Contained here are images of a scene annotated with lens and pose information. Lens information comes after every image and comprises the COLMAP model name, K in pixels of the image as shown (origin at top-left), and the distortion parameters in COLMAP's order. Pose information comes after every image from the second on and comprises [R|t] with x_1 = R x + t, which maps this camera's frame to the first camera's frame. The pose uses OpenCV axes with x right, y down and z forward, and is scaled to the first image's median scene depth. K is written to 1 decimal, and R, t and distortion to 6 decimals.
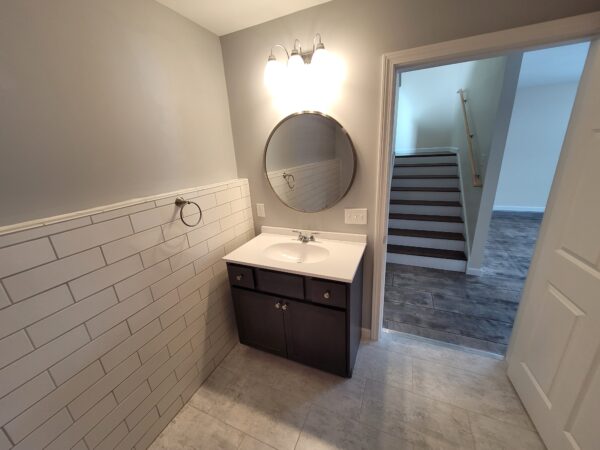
lens RADIAL K [[234.0, 0, 298.5], [0, 234.0, 226.0], [0, 0, 1]] dist [0.004381, -0.001963]
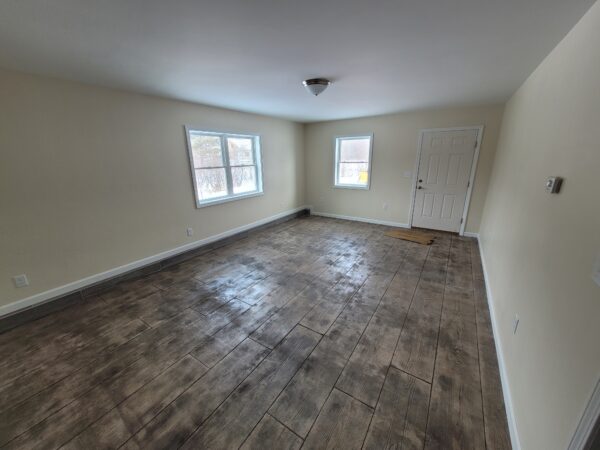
lens RADIAL K [[234.0, 0, 300.3], [0, 234.0, 225.9], [0, 0, 1]] dist [0.004381, -0.001963]
pose [[0.181674, -0.229553, 0.956190, 0.610538], [0.309855, 0.936201, 0.165882, -0.198891], [-0.933265, 0.266144, 0.241211, 0.477454]]
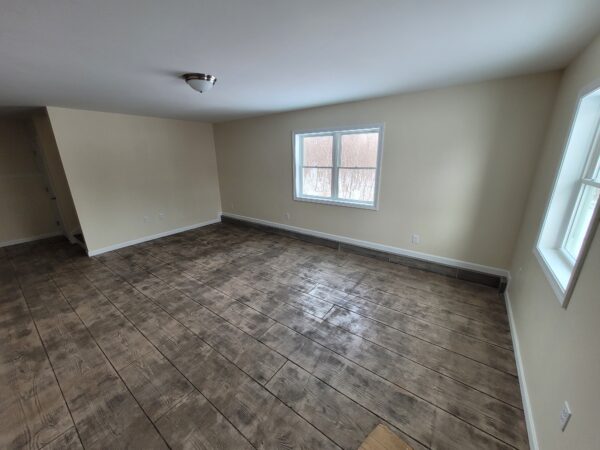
lens RADIAL K [[234.0, 0, 301.2], [0, 234.0, 225.0], [0, 0, 1]] dist [0.004381, -0.001963]
pose [[0.972138, 0.107617, -0.208247, 1.971145], [-0.111551, 0.993733, -0.007203, -0.095222], [0.206167, 0.030232, 0.978050, -0.115784]]
